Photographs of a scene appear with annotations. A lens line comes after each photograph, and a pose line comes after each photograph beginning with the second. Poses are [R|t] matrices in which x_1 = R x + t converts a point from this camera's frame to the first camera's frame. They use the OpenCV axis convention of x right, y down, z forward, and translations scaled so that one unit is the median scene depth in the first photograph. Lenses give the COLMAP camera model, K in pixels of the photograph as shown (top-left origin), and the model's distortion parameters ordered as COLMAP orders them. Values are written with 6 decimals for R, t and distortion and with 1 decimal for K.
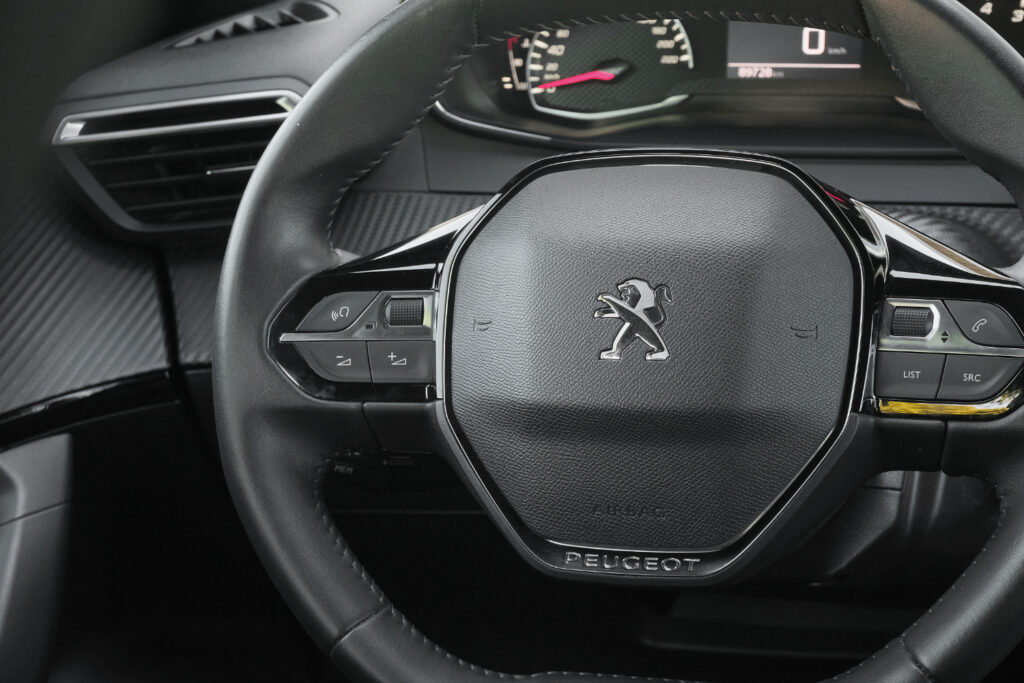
lens RADIAL K [[2014.8, 0, 512.0], [0, 2014.8, 341.5], [0, 0, 1]] dist [-0.040200, -0.105931]
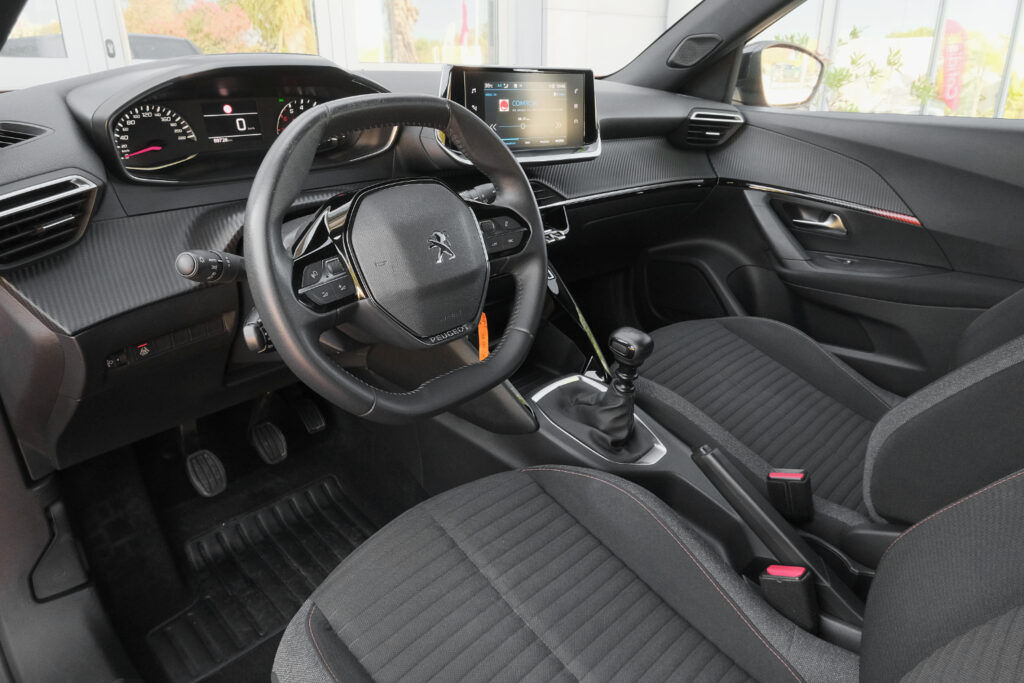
lens RADIAL K [[684.2, 0, 512.0], [0, 684.2, 341.5], [0, 0, 1]] dist [-0.023433, 0.007866]
pose [[0.455211, -0.332731, 0.825877, -0.474857], [0.148557, 0.942932, 0.298009, -0.102360], [-0.877903, -0.012967, 0.478663, 0.331963]]
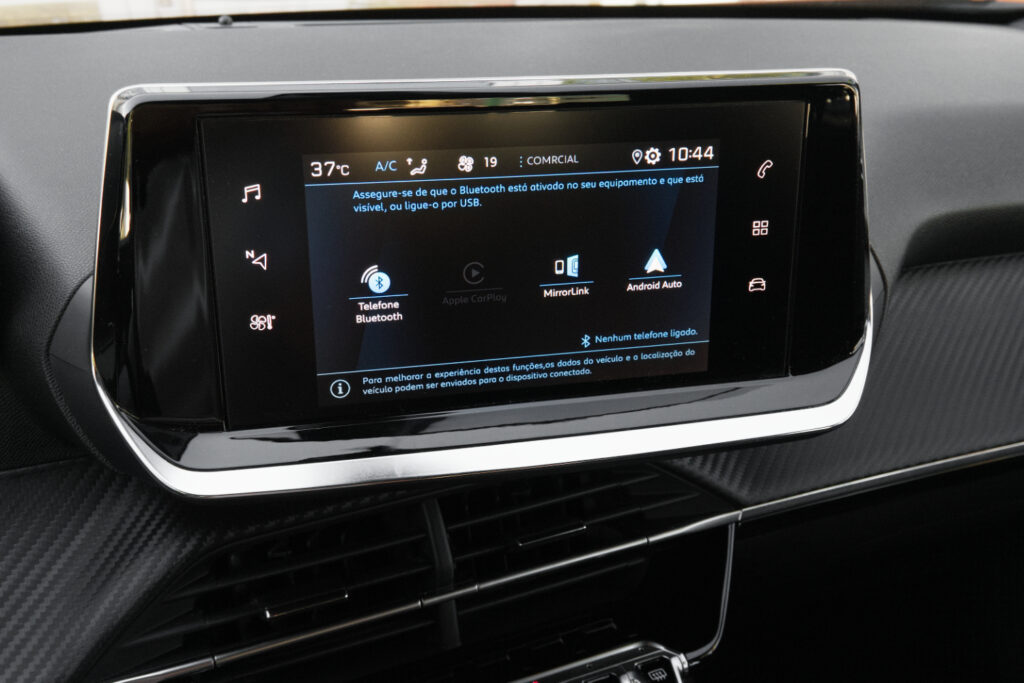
lens RADIAL K [[1058.7, 0, 512.0], [0, 1058.7, 341.5], [0, 0, 1]] dist [0.058516, -0.023367]
pose [[0.757243, -0.248233, 0.604122, 0.197573], [0.116806, 0.961518, 0.248674, -0.182047], [-0.642603, -0.117742, 0.757098, 0.494967]]
